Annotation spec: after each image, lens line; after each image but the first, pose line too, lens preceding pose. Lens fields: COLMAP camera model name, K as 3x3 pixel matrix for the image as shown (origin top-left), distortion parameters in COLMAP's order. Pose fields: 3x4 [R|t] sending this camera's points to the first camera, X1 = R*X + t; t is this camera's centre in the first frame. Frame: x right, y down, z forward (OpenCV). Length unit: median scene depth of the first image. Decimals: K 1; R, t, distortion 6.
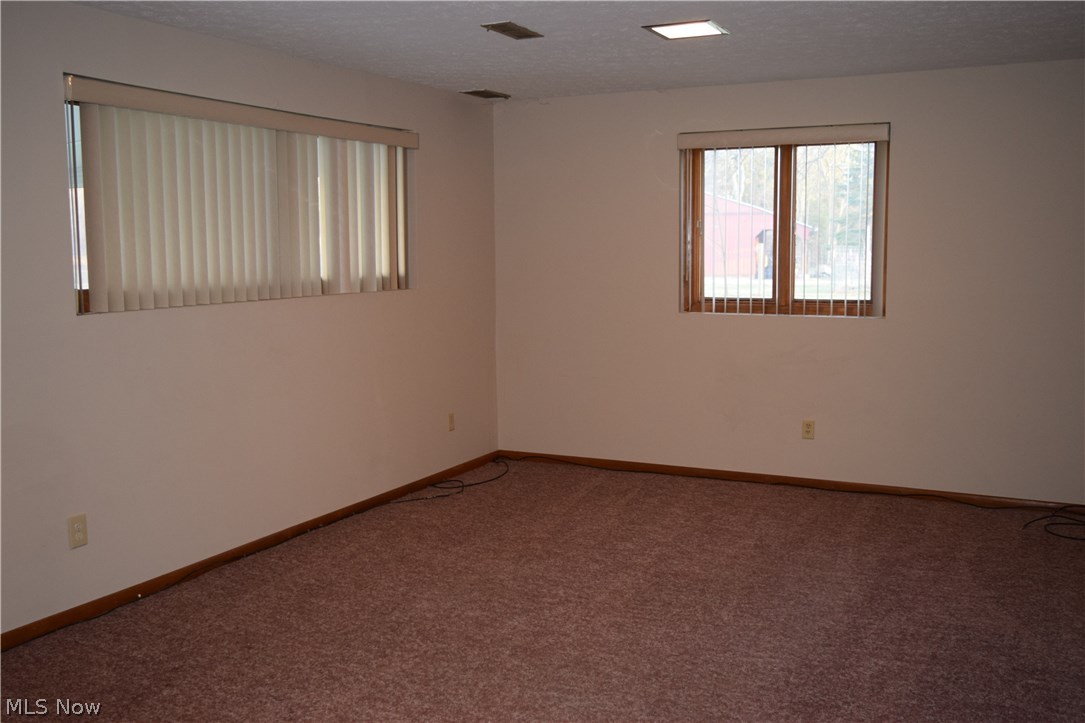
lens RADIAL K [[1021.1, 0, 535.8], [0, 1021.1, 362.3], [0, 0, 1]] dist [-0.031492, 0.000000]
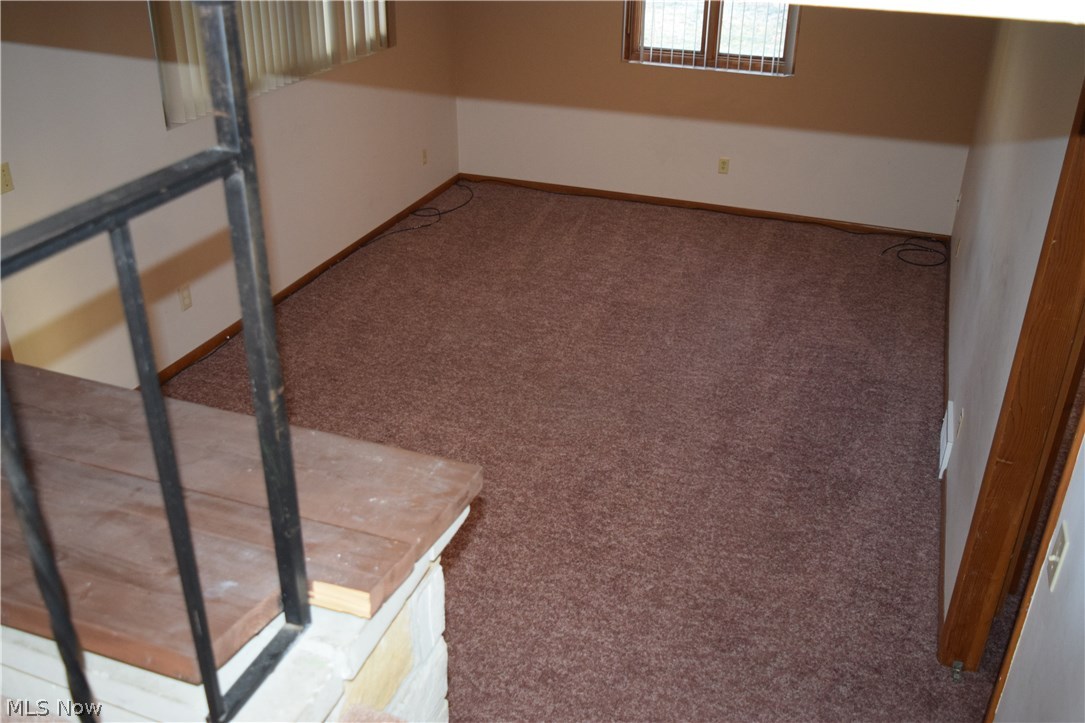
lens RADIAL K [[1021.1, 0, 547.9], [0, 1021.1, 366.8], [0, 0, 1]] dist [-0.031492, 0.000000]
pose [[0.992009, -0.031827, 0.122089, -0.133511], [-0.013834, 0.934388, 0.355989, -0.191139], [-0.125408, -0.354833, 0.926481, -0.257491]]
